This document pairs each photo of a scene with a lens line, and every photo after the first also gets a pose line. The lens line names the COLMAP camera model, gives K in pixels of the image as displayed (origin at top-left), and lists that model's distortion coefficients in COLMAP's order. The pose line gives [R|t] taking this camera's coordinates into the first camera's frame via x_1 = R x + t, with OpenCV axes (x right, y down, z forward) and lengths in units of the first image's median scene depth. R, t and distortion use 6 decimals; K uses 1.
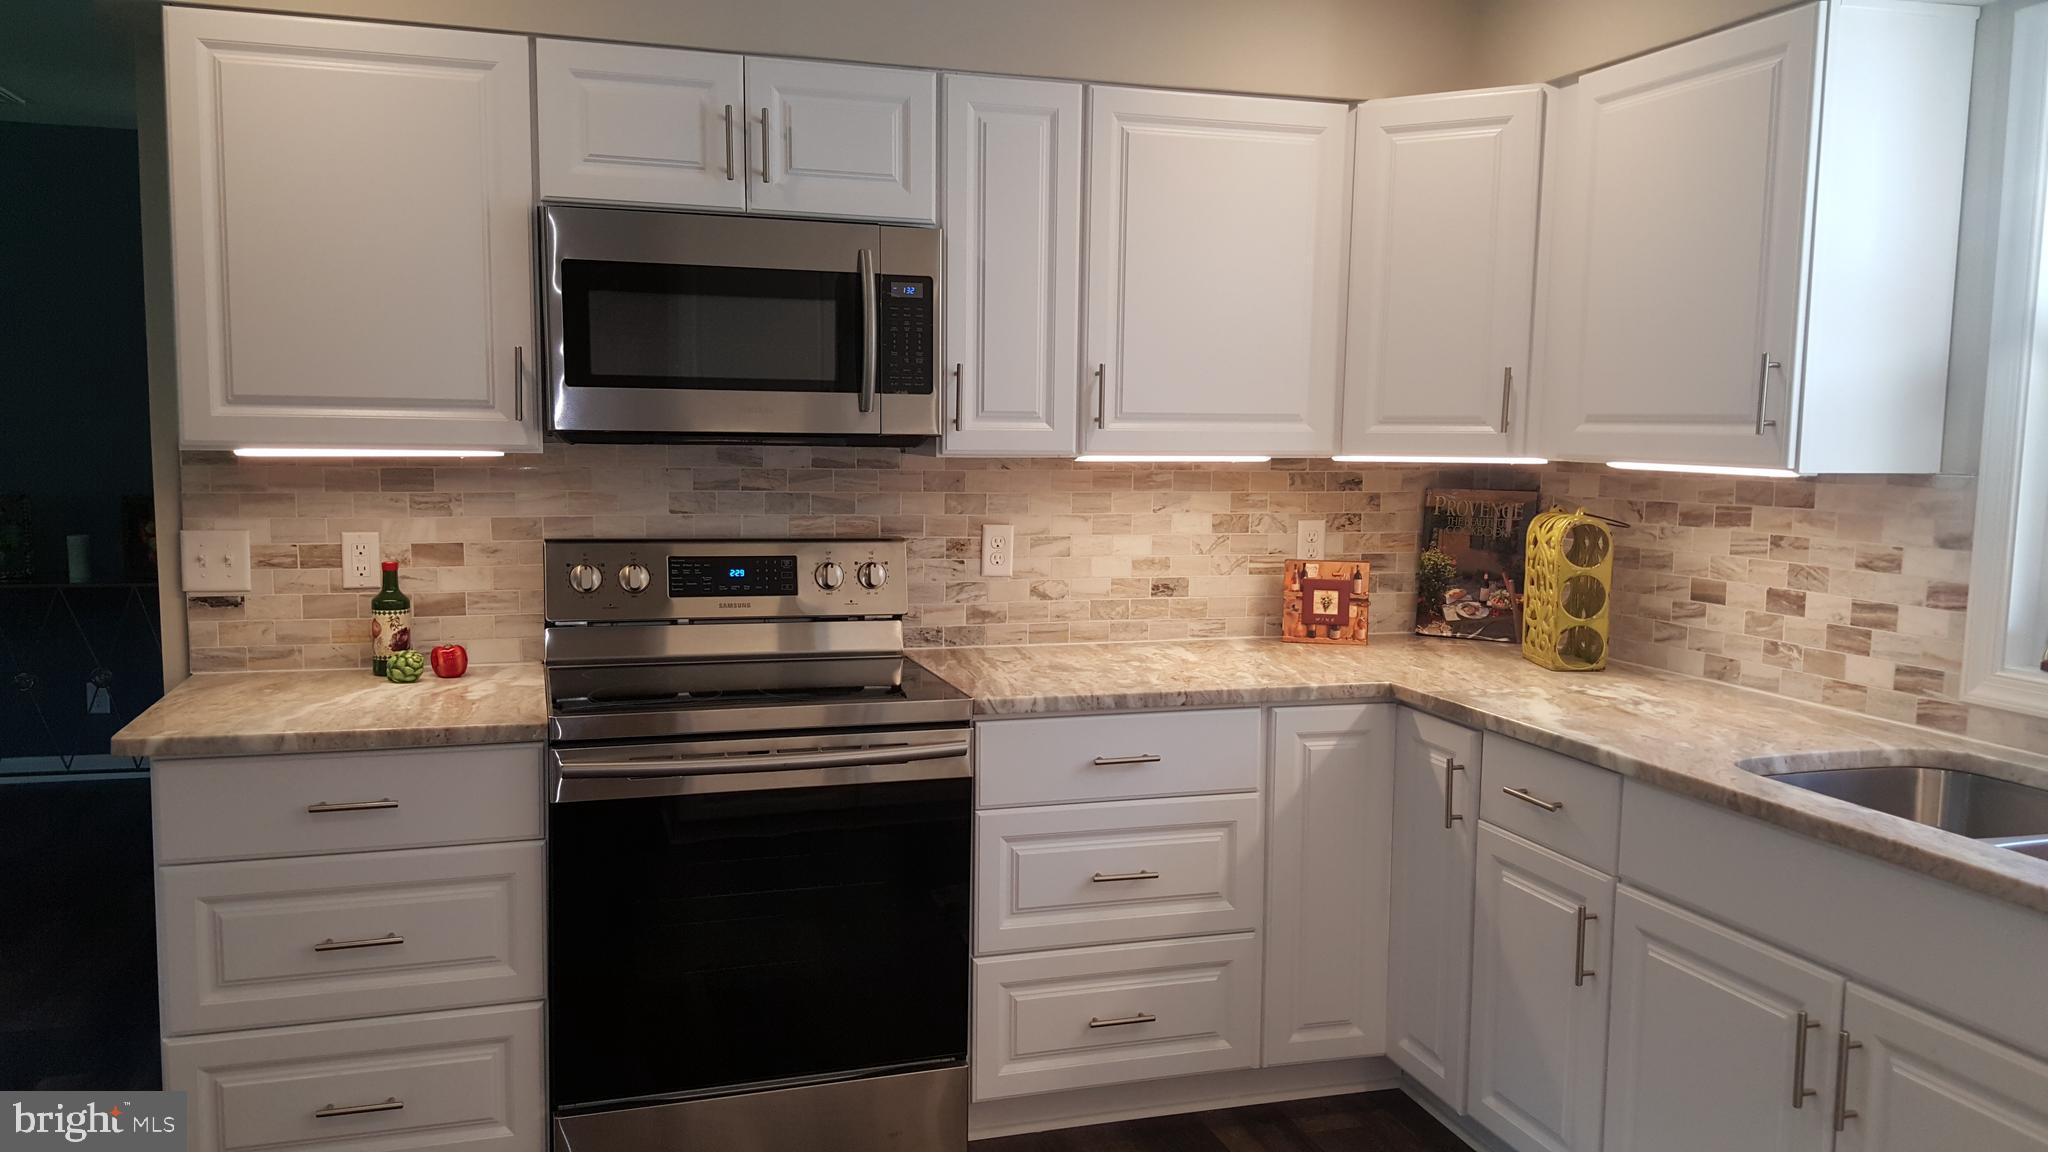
lens RADIAL K [[1534.3, 0, 1024.0], [0, 1534.3, 576.0], [0, 0, 1]] dist [0.113686, -0.184808]
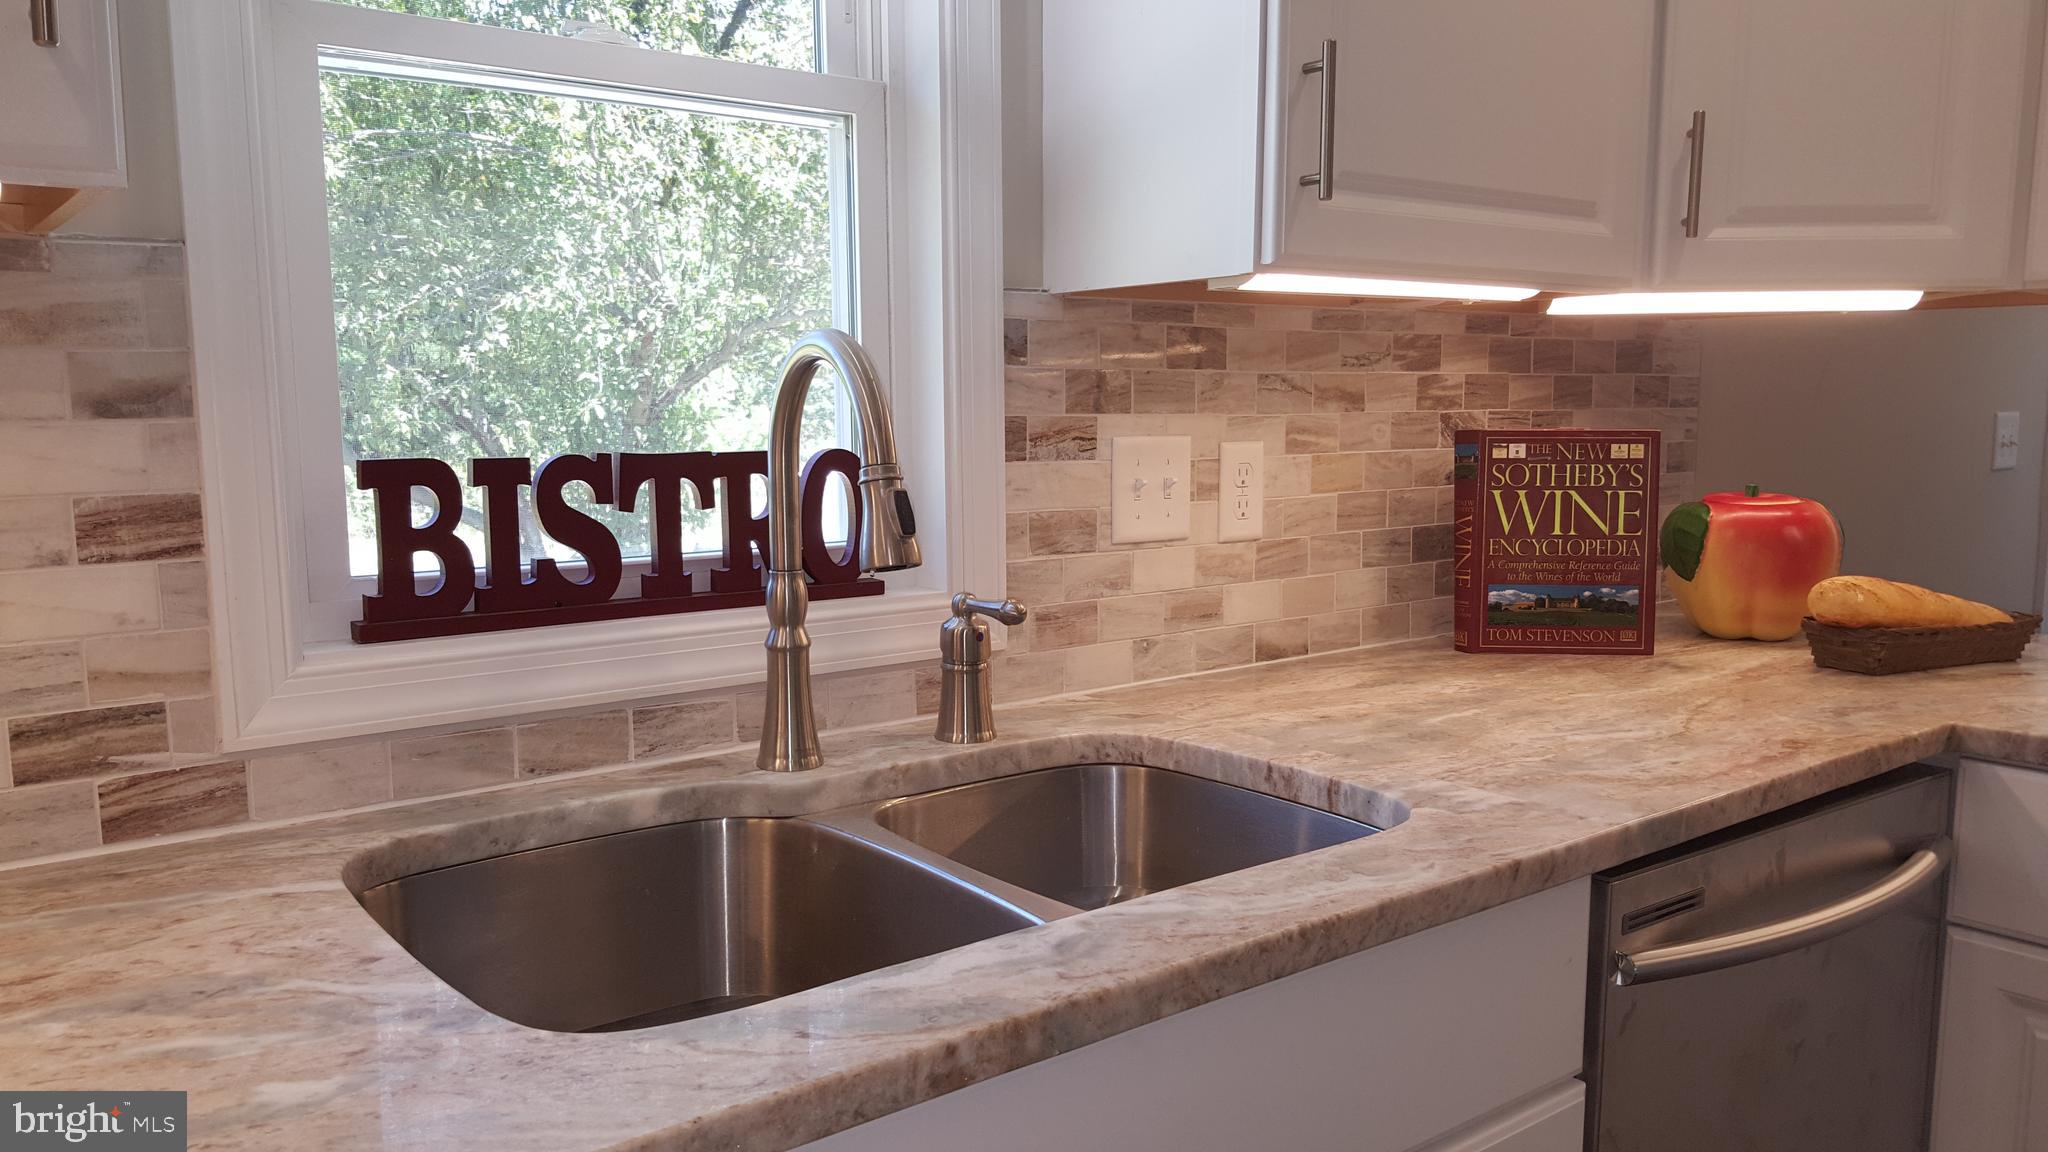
lens RADIAL K [[1534.3, 0, 1024.0], [0, 1534.3, 576.0], [0, 0, 1]] dist [0.113686, -0.184808]
pose [[-0.362196, -0.117006, 0.924729, 0.096125], [0.092691, 0.982651, 0.160640, -0.018486], [-0.927482, 0.143897, -0.345067, 0.832245]]
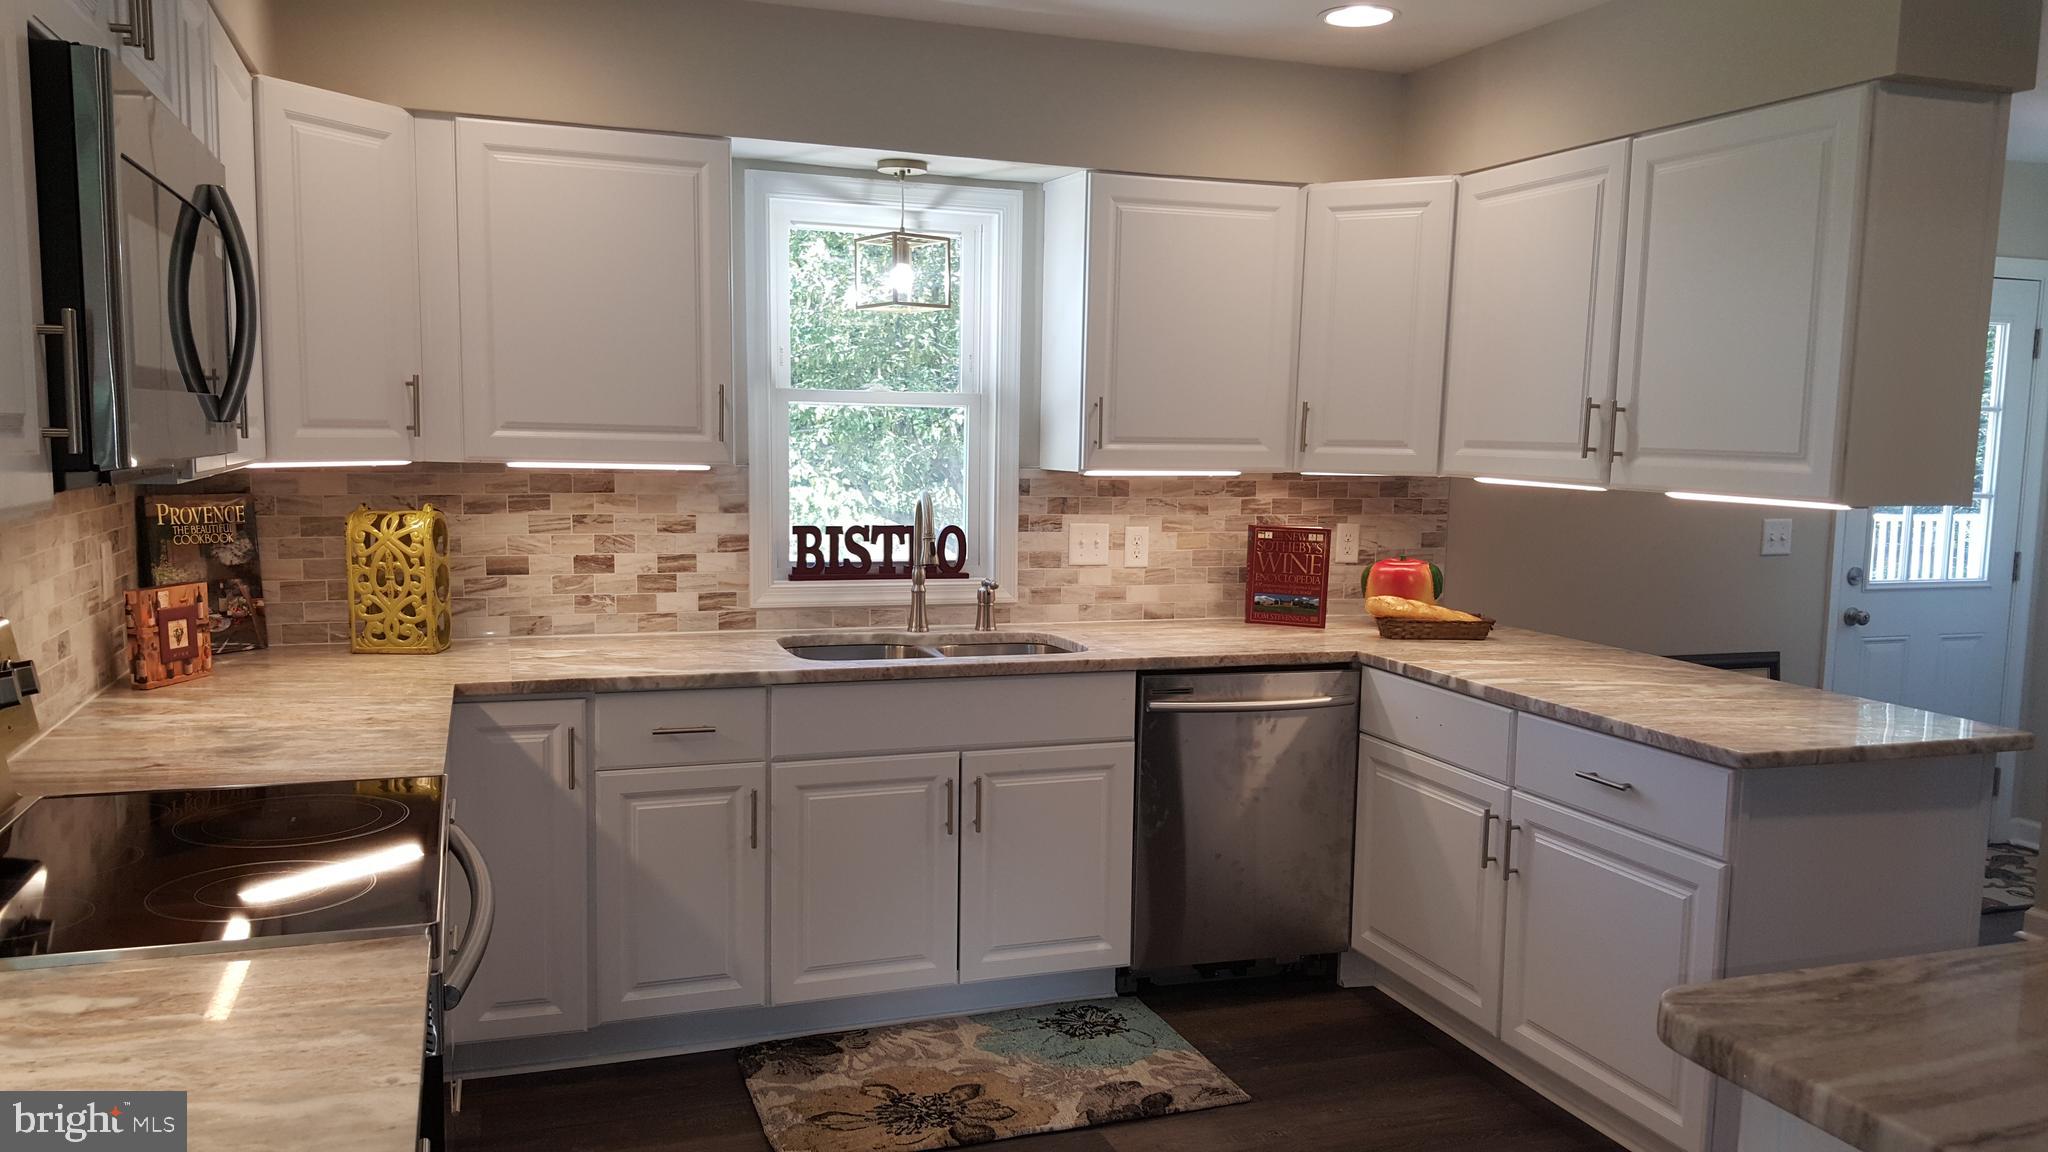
lens RADIAL K [[1534.3, 0, 1024.0], [0, 1534.3, 576.0], [0, 0, 1]] dist [0.113686, -0.184808]
pose [[-0.051230, -0.106515, 0.992990, -0.849425], [0.079760, 0.990684, 0.110382, -0.090530], [-0.995497, 0.084856, -0.042257, 0.702349]]
